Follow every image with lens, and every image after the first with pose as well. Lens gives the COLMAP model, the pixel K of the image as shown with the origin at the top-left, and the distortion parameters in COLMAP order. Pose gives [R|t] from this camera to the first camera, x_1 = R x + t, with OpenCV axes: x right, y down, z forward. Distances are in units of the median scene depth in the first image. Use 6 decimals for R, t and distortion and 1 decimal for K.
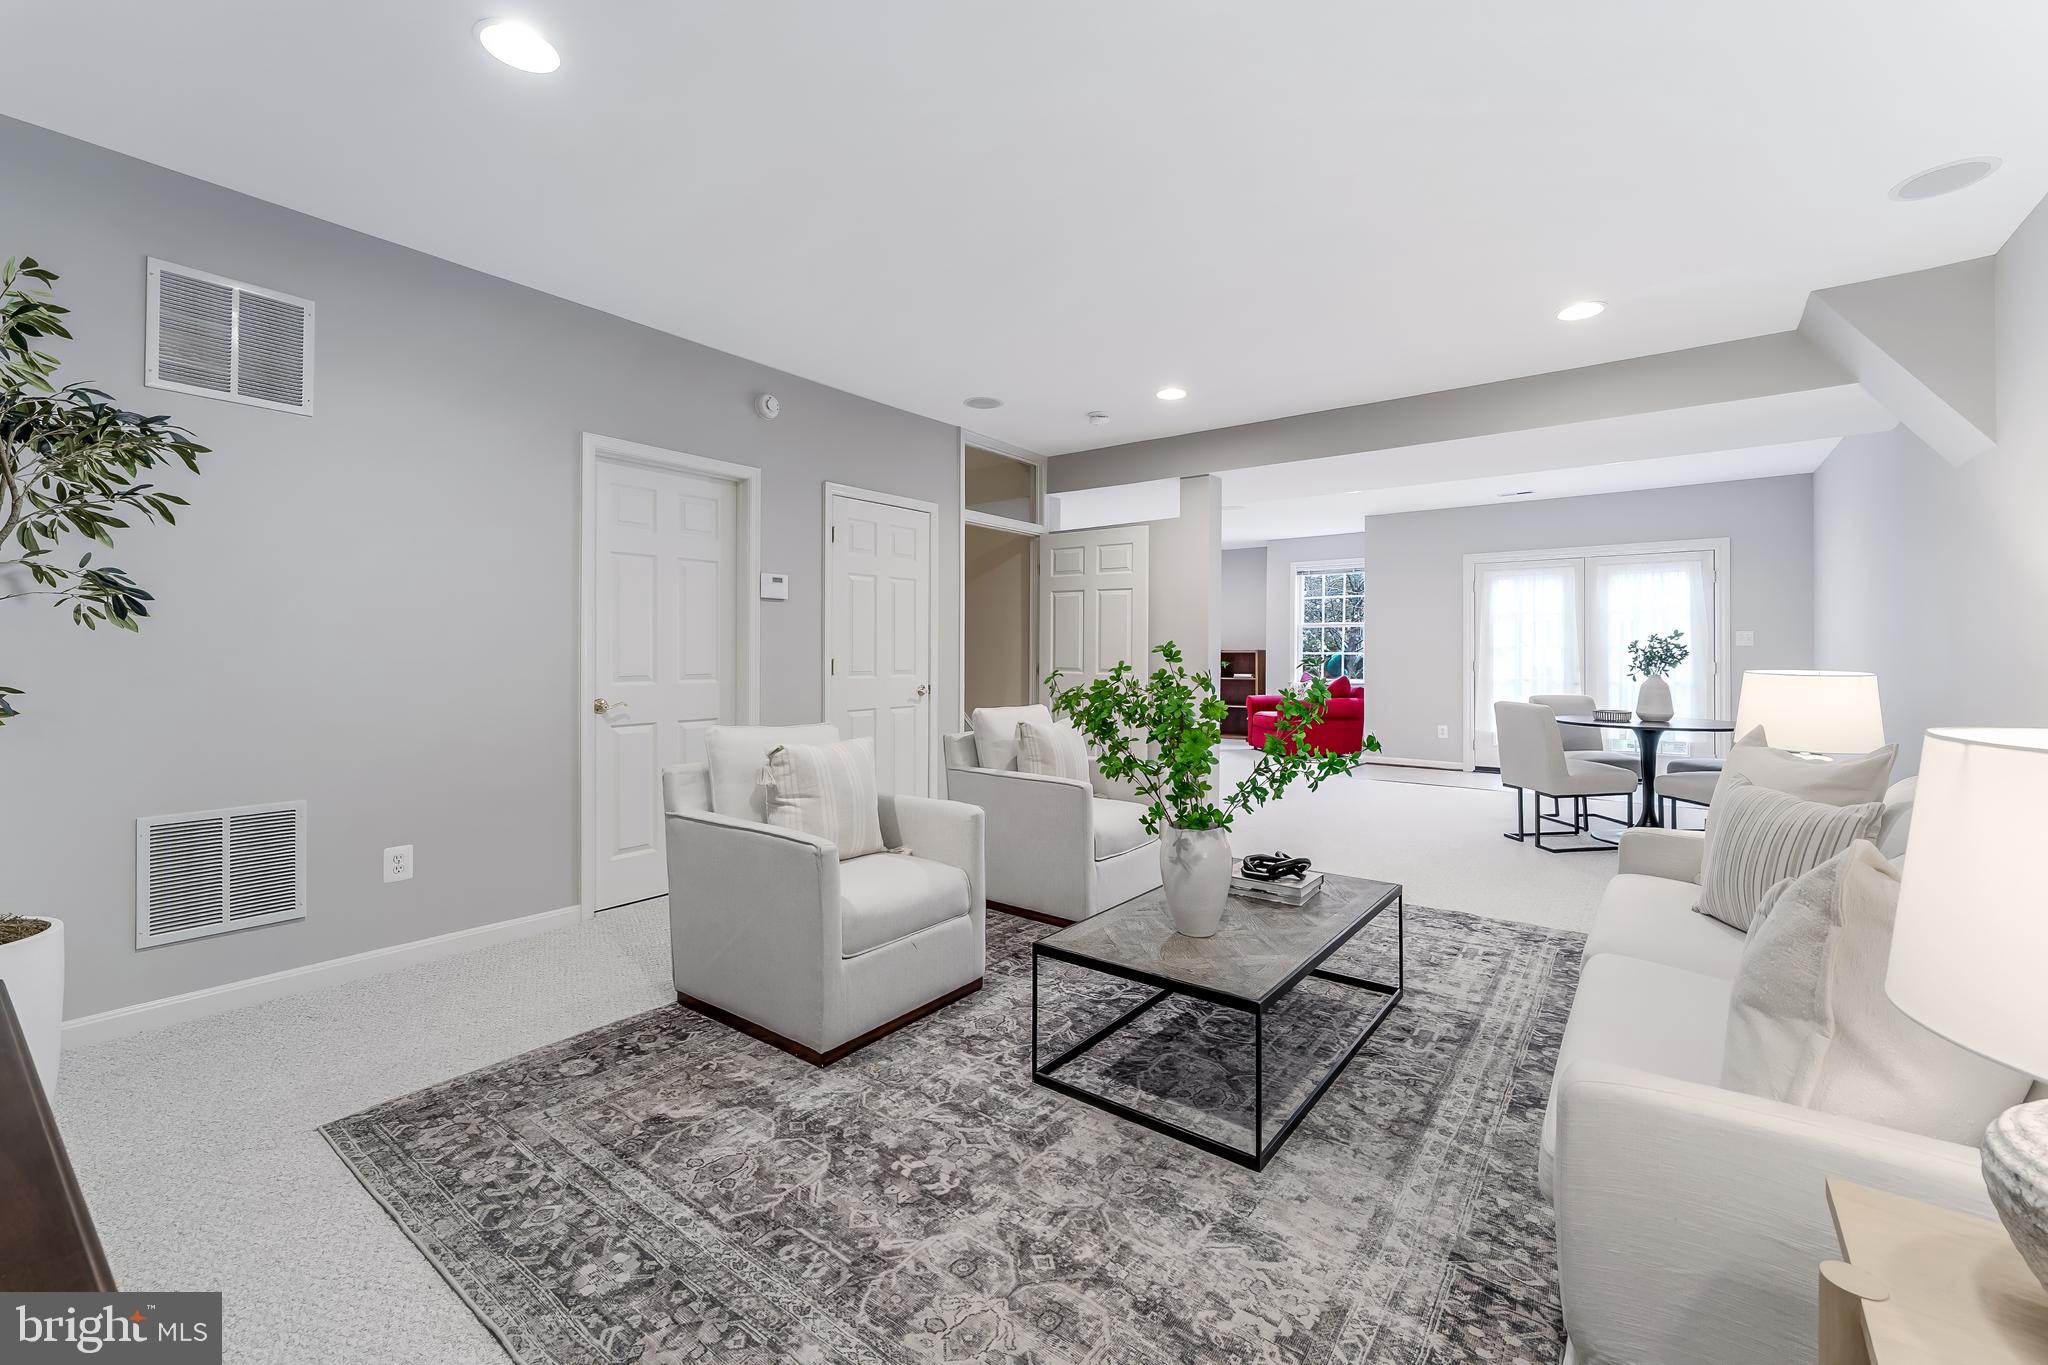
lens RADIAL K [[827.1, 0, 1036.7], [0, 827.1, 654.4], [0, 0, 1]] dist [0.002783, -0.001103]
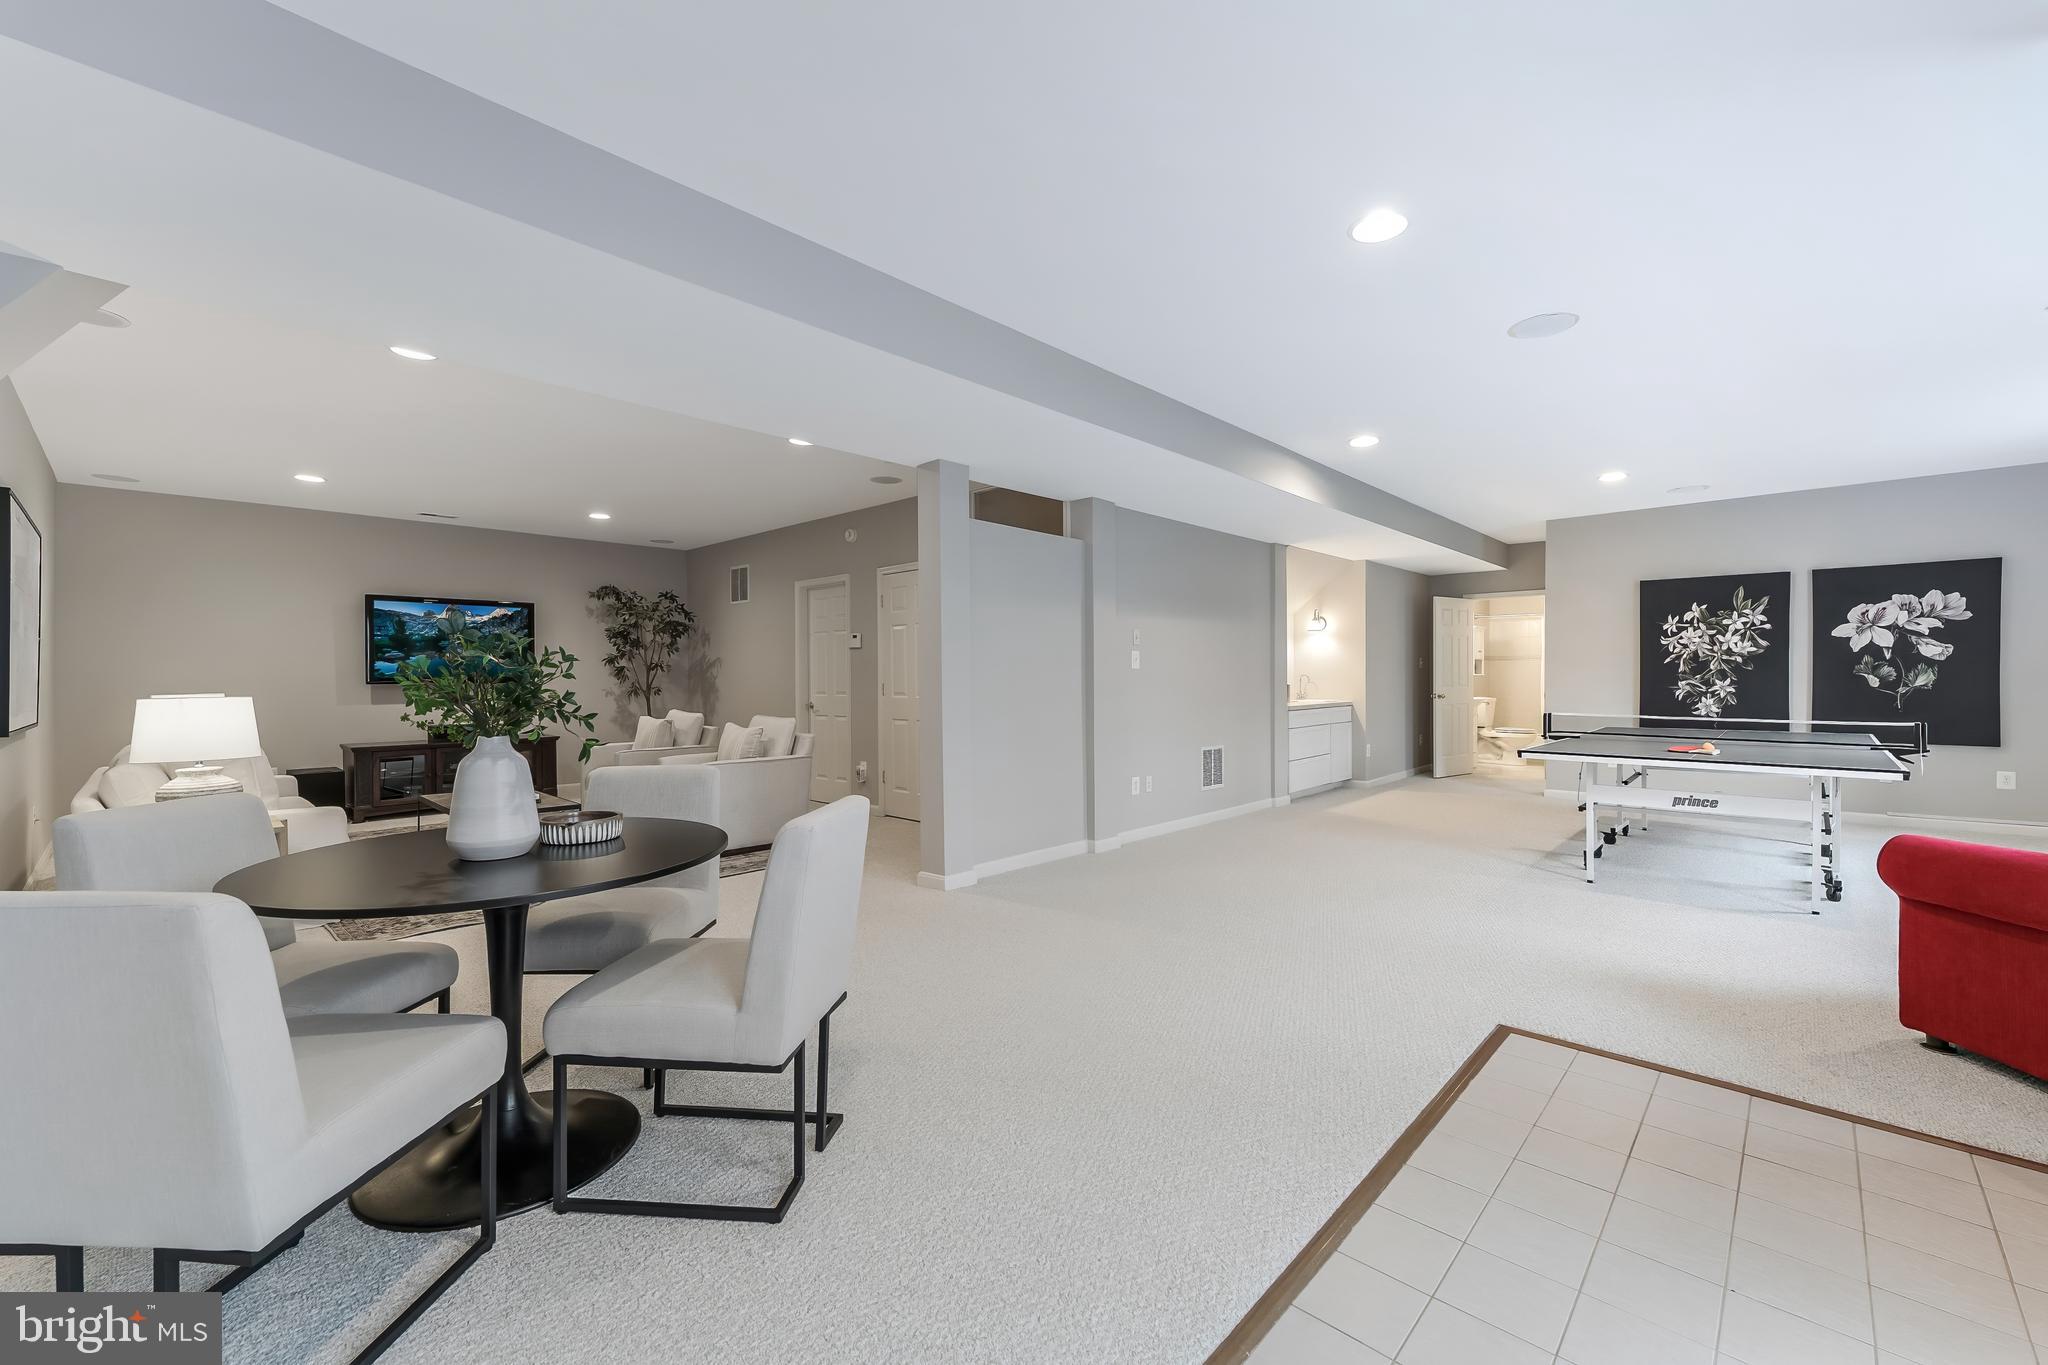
lens RADIAL K [[827.1, 0, 1034.2], [0, 827.1, 672.6], [0, 0, 1]] dist [0.002783, -0.001103]
pose [[-0.105528, -0.007985, -0.994384, 2.335209], [0.004313, 0.999955, -0.008487, -0.001391], [0.994407, -0.005185, -0.105489, 2.728809]]
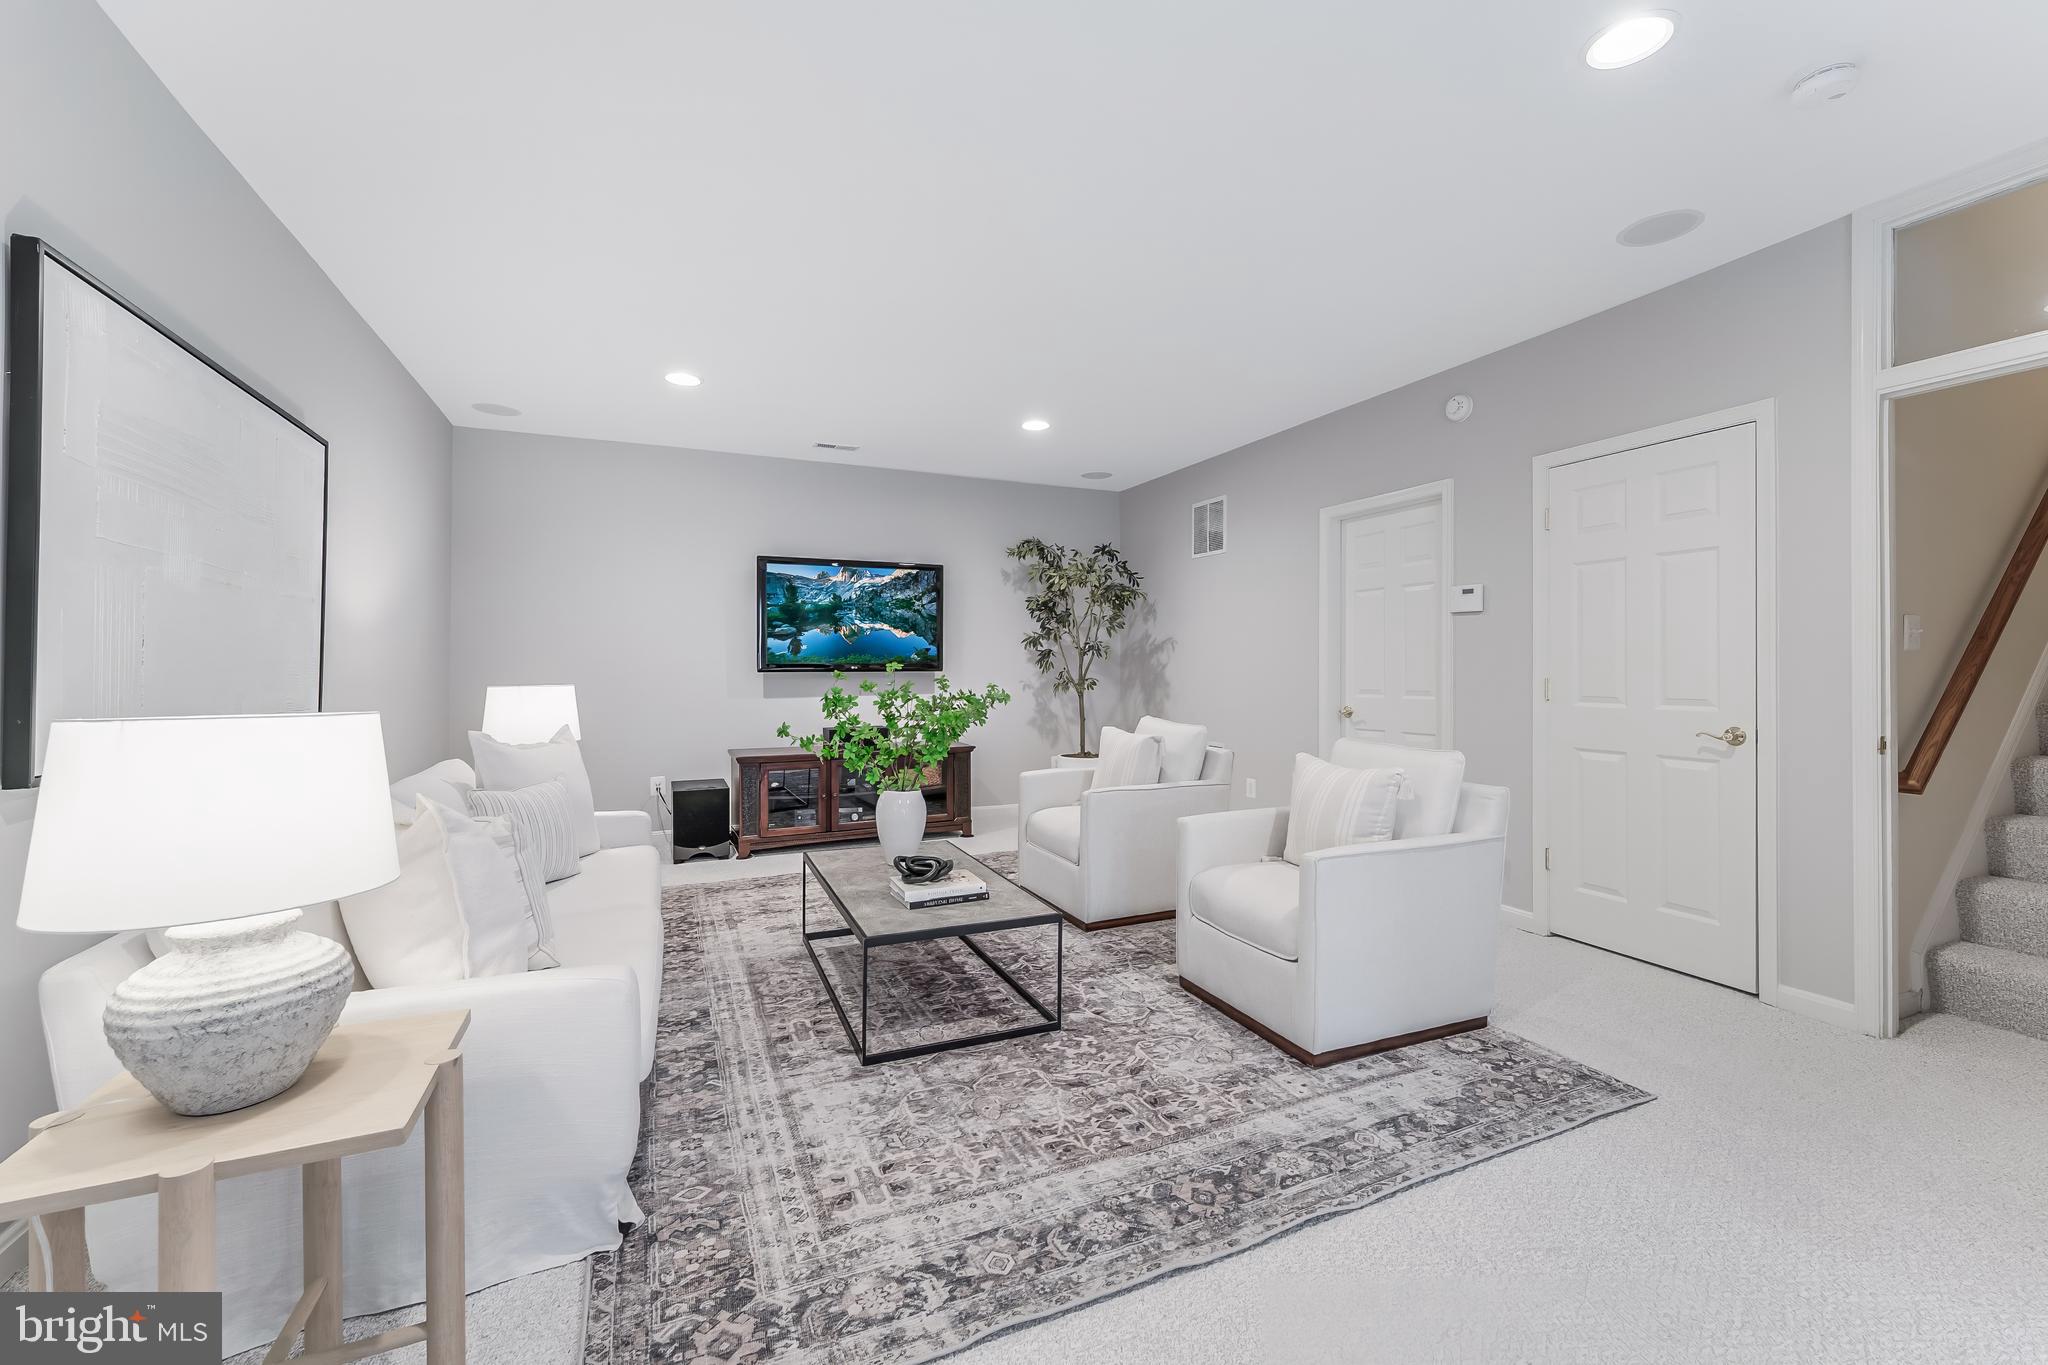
lens RADIAL K [[827.1, 0, 1041.1], [0, 827.1, 676.5], [0, 0, 1]] dist [0.002783, -0.001103]
pose [[-0.473232, 0.007124, -0.880909, 1.280457], [-0.001519, 0.999959, 0.008903, -0.005199], [0.880936, 0.005552, -0.473202, 1.805432]]
